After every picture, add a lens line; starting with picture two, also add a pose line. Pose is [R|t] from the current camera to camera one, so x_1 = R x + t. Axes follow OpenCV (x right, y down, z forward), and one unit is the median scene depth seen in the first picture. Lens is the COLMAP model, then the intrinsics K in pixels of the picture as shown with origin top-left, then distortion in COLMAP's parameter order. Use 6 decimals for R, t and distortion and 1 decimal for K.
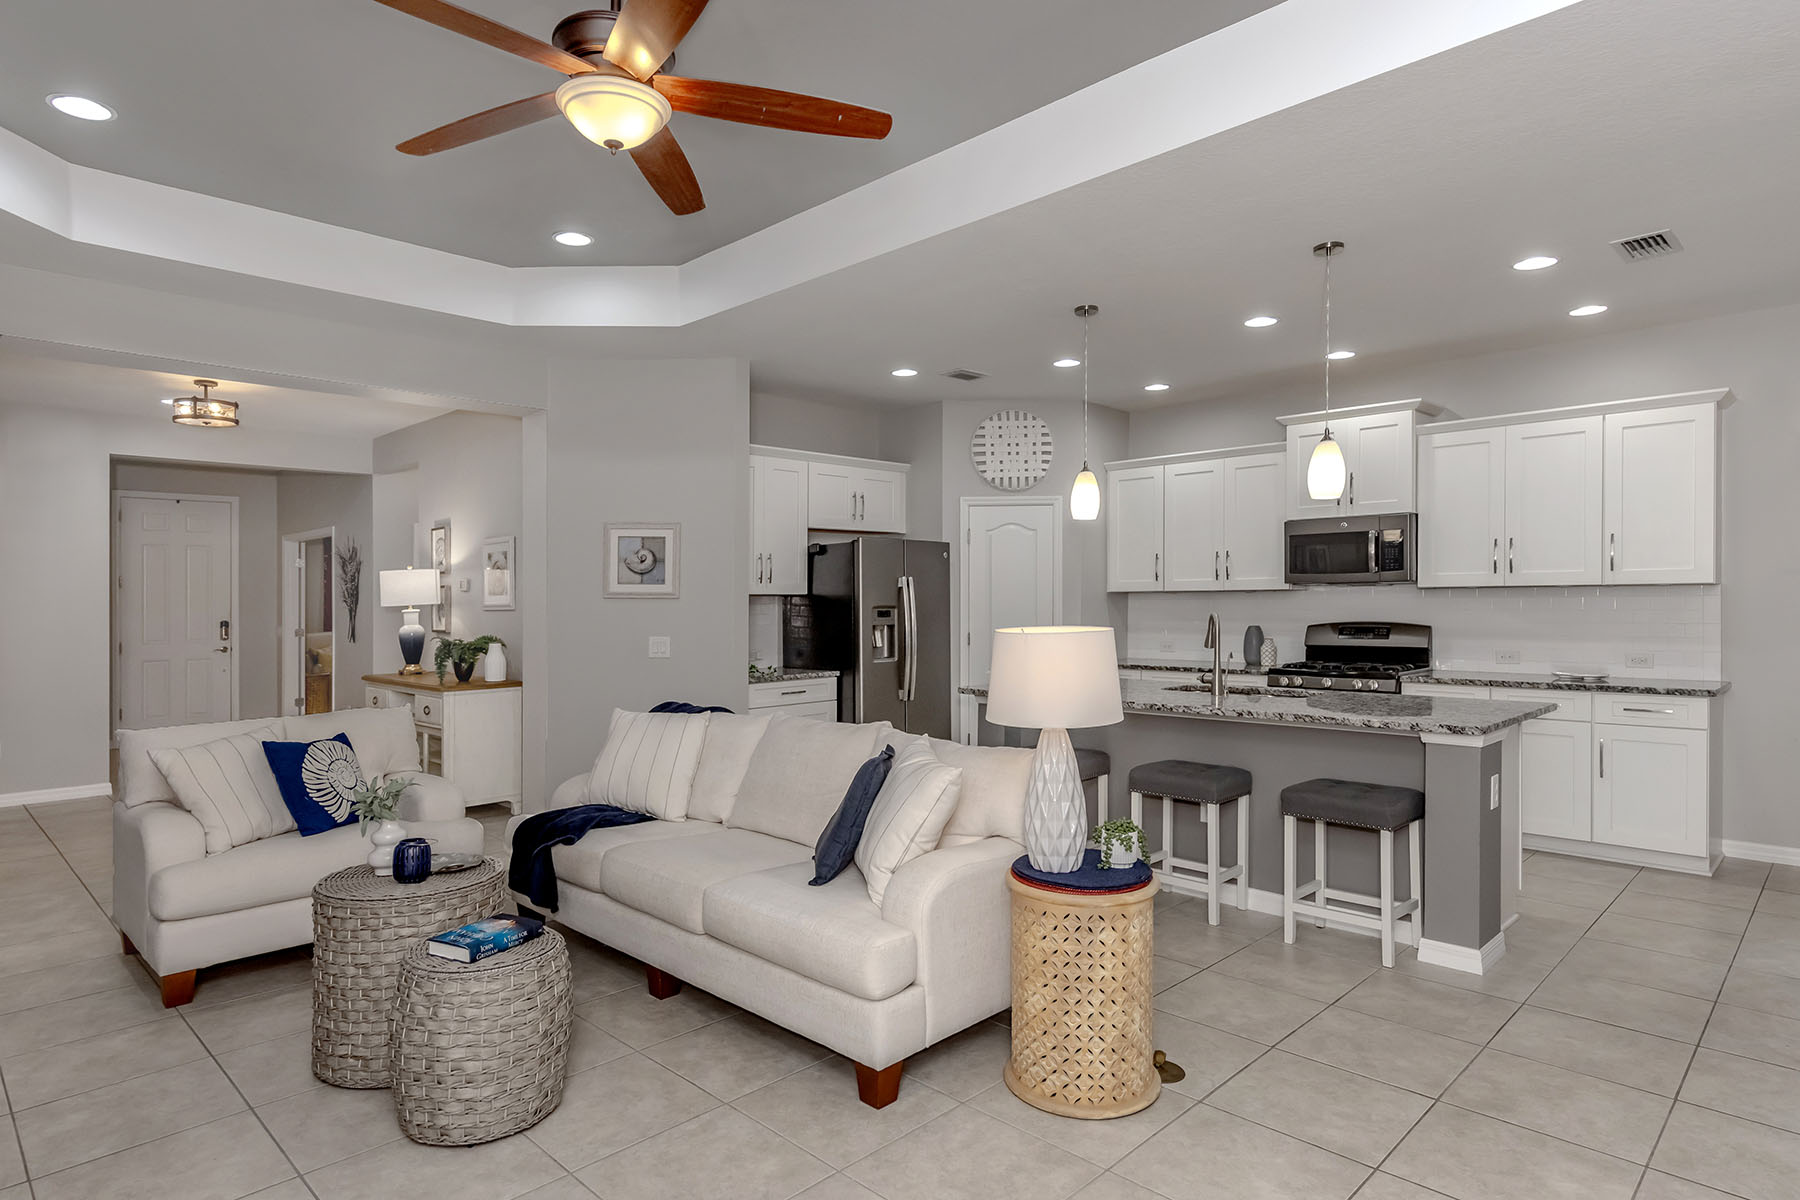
lens RADIAL K [[1001.7, 0, 889.4], [0, 1001.7, 594.0], [0, 0, 1]] dist [0.003259, 0.000385]
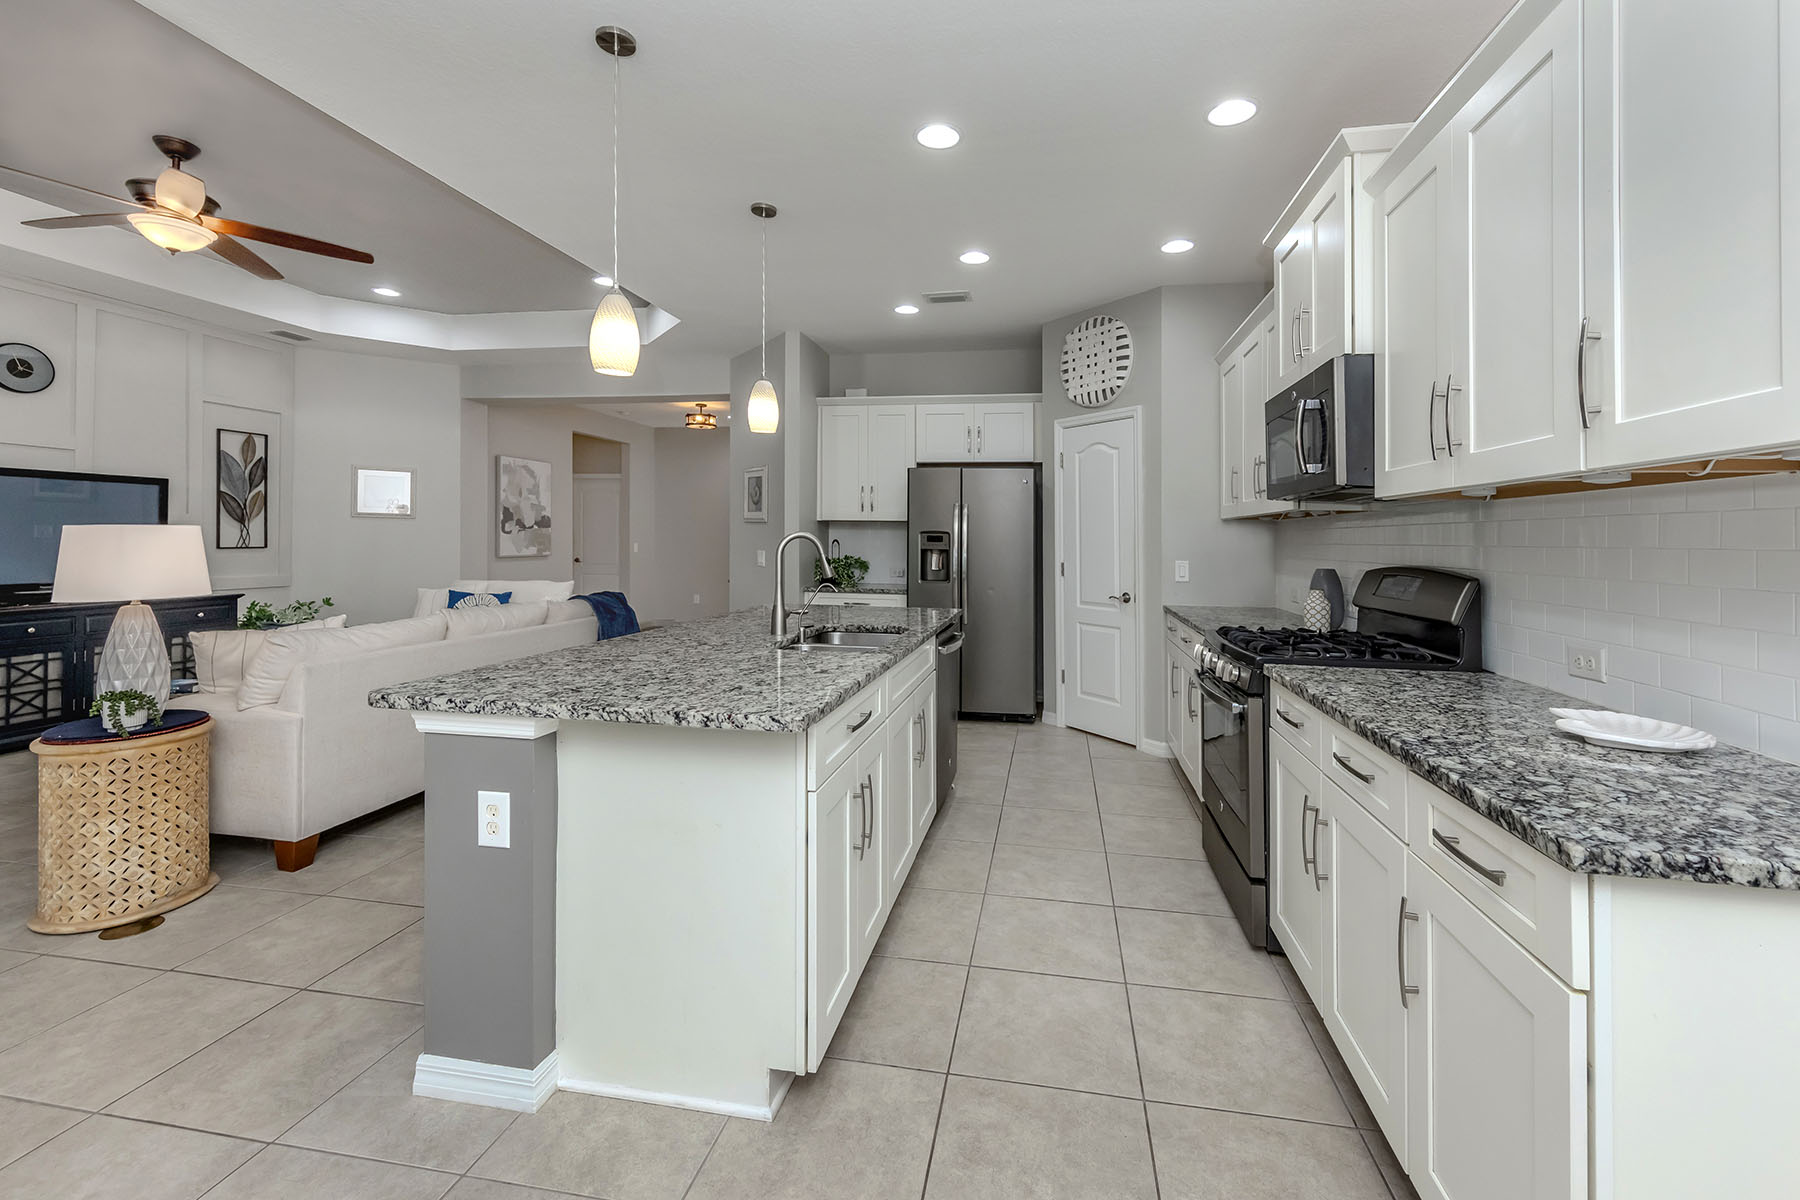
lens RADIAL K [[741.1, 0, 937.7], [0, 741.1, 530.5], [0, 0, 1]] dist [-0.000714, -0.000281]
pose [[0.583856, 0.007772, -0.811820, 0.709995], [-0.014815, 0.999890, -0.001082, 0.013089], [0.811722, 0.012658, 0.583907, 0.608321]]
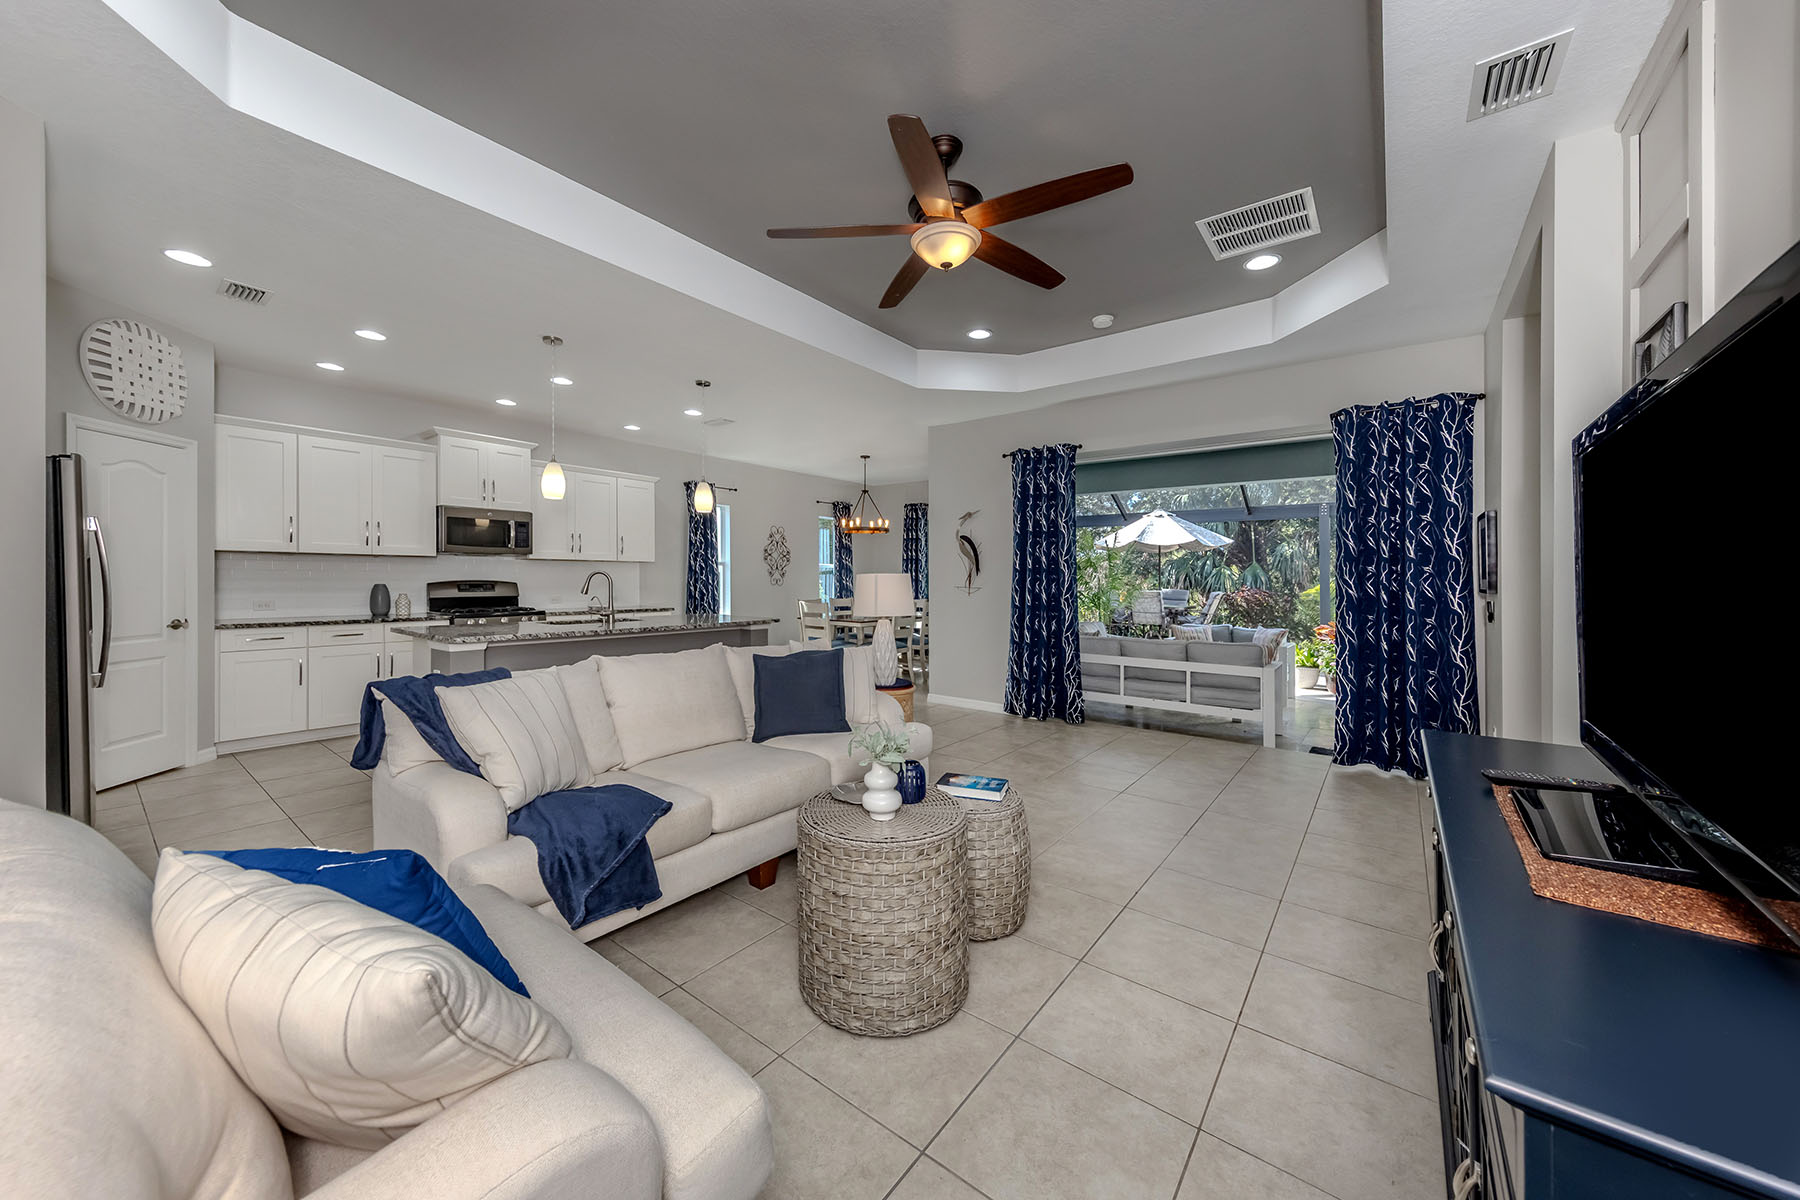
lens RADIAL K [[642.2, 0, 875.1], [0, 642.2, 585.4], [0, 0, 1]] dist [0.006861, -0.000083]
pose [[-0.109390, -0.007225, 0.993973, -0.577045], [-0.016990, 0.999841, 0.005398, 0.021952], [-0.993854, -0.016297, -0.109496, 0.555961]]
